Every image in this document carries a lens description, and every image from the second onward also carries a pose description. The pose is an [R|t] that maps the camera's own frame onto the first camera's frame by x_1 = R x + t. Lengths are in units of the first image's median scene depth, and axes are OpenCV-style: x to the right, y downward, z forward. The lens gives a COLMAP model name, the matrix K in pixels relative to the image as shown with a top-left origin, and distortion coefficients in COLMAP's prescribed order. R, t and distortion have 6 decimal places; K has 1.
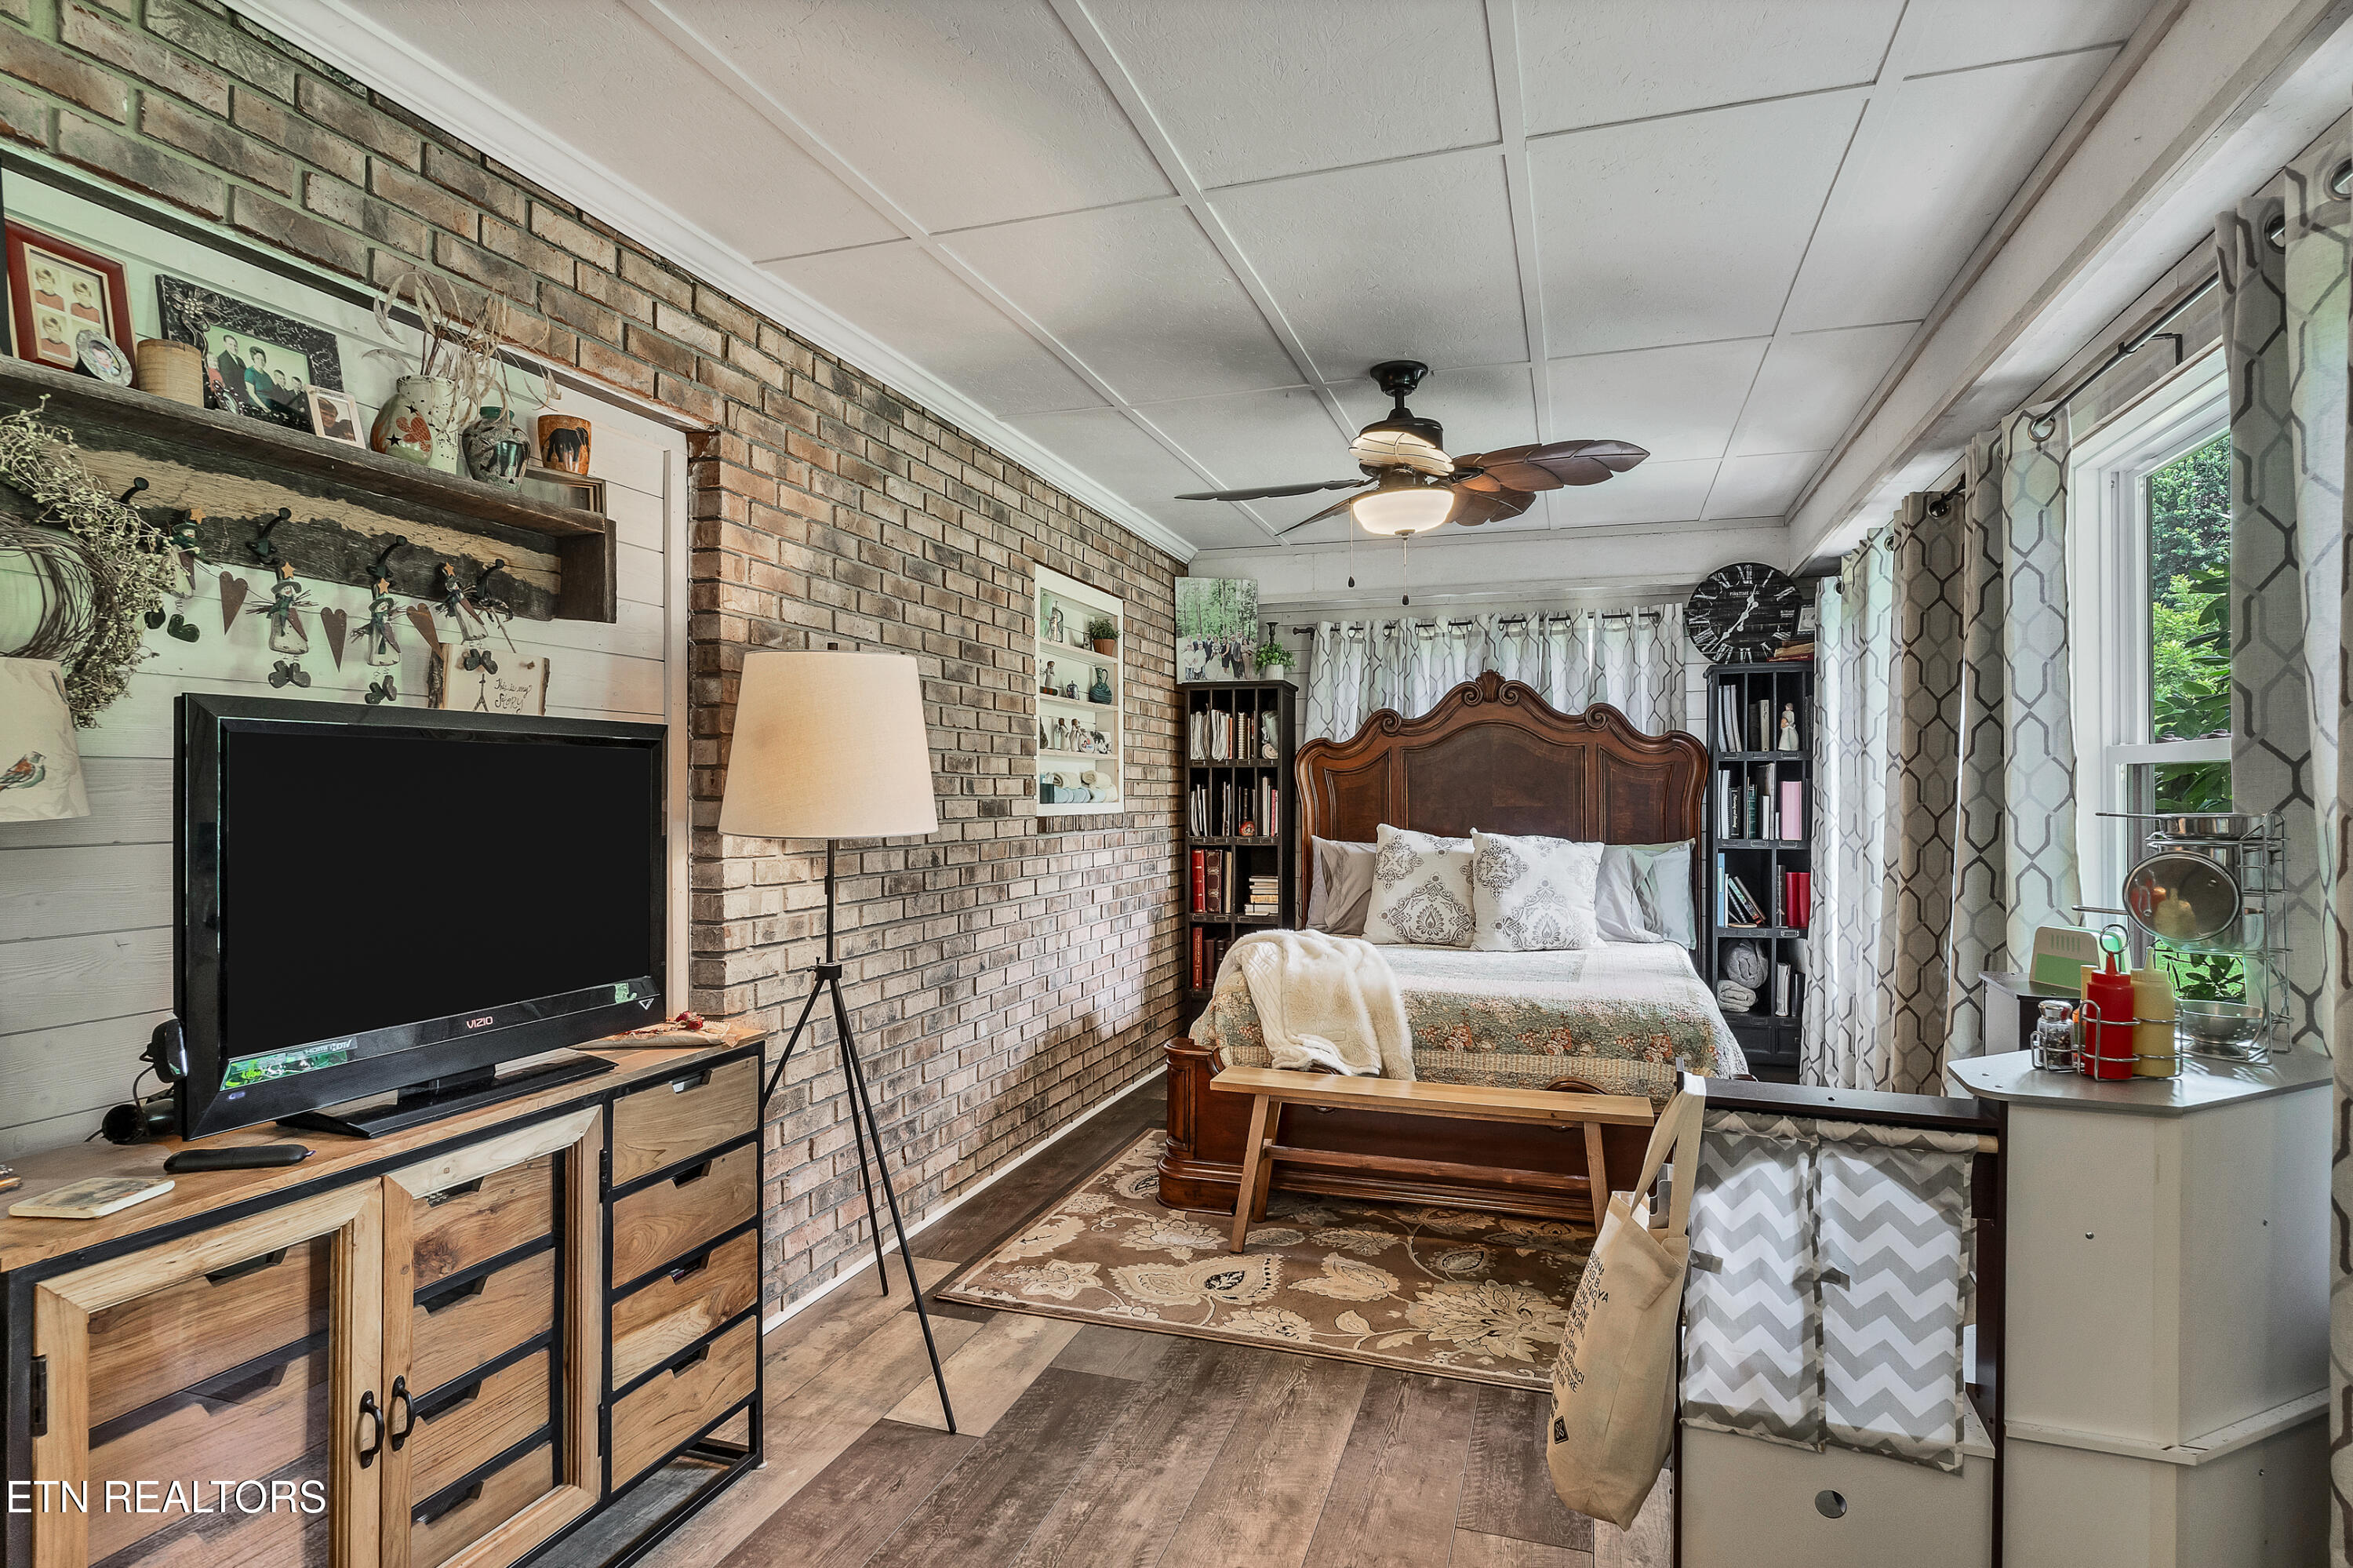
lens RADIAL K [[1237.8, 0, 1176.5], [0, 1237.8, 784.0], [0, 0, 1]] dist [-0.002946, -0.000101]
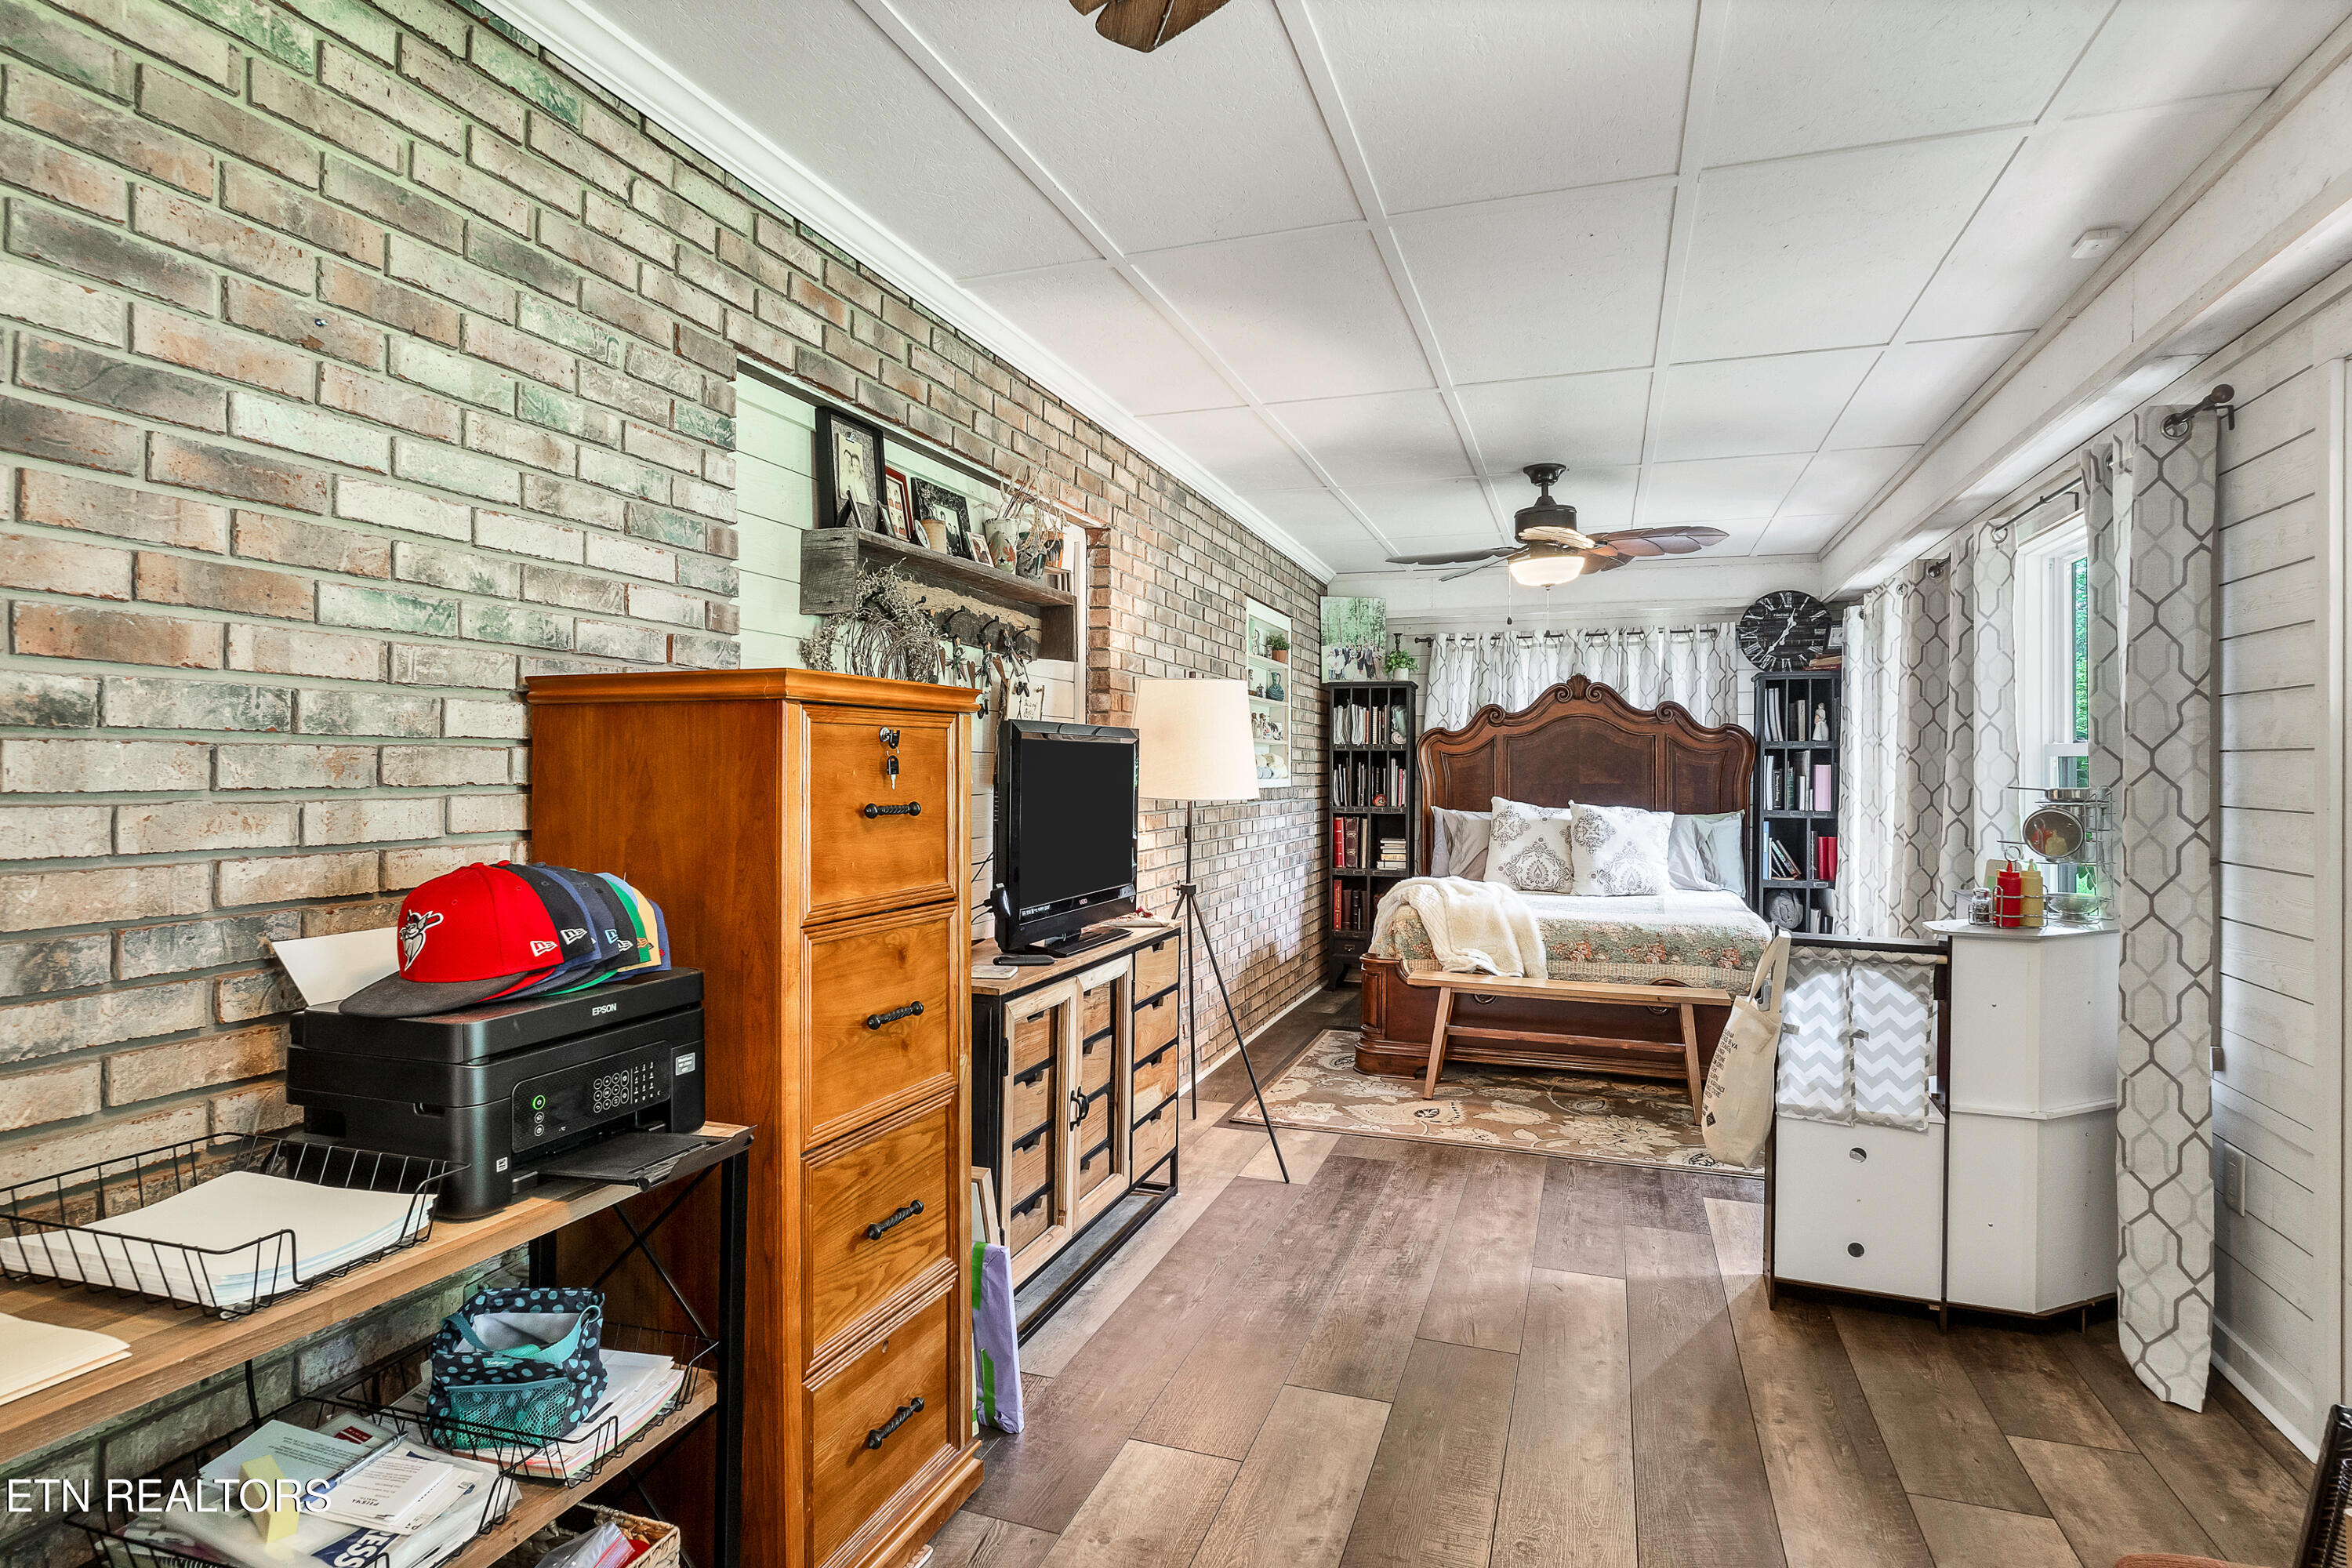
lens RADIAL K [[1236.9, 0, 1176.4], [0, 1236.9, 762.3], [0, 0, 1]] dist [-0.001127, -0.000568]
pose [[0.999921, 0.005418, -0.011376, -0.225249], [-0.005405, 0.999985, 0.001167, -0.003953], [0.011382, -0.001106, 0.999935, -0.410627]]
